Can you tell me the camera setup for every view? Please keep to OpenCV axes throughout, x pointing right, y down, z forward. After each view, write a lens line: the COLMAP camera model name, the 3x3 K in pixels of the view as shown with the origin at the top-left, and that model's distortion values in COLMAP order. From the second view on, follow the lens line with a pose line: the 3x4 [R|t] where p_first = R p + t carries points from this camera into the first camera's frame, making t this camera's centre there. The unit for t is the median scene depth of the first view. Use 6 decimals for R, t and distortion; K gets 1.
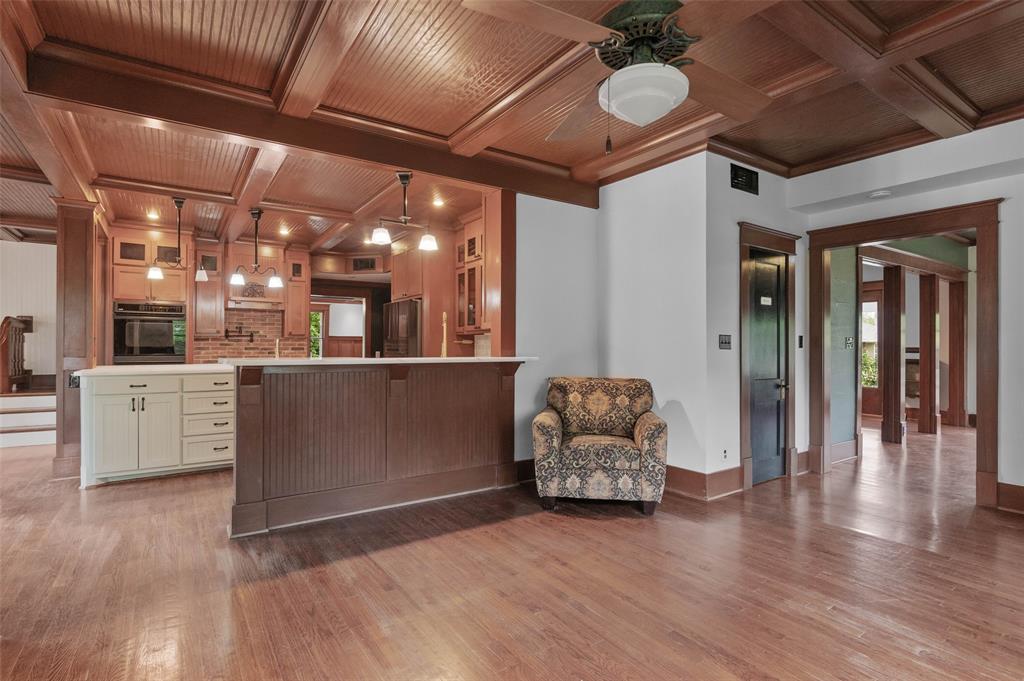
lens RADIAL K [[500.1, 0, 511.7], [0, 500.1, 343.9], [0, 0, 1]] dist [0.002494, 0.000442]
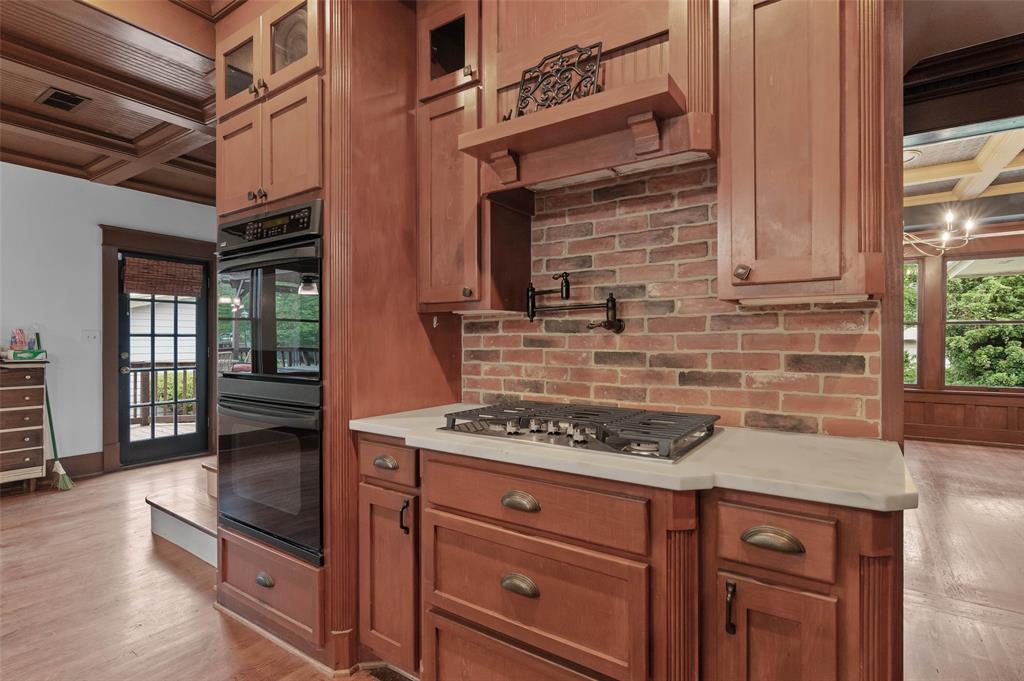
lens RADIAL K [[500.1, 0, 512.2], [0, 500.1, 342.6], [0, 0, 1]] dist [0.002494, 0.000442]
pose [[0.362993, -0.003395, -0.931786, -0.312508], [0.004997, 0.999986, -0.001697, 0.001839], [0.931779, -0.004040, 0.363005, 0.869963]]
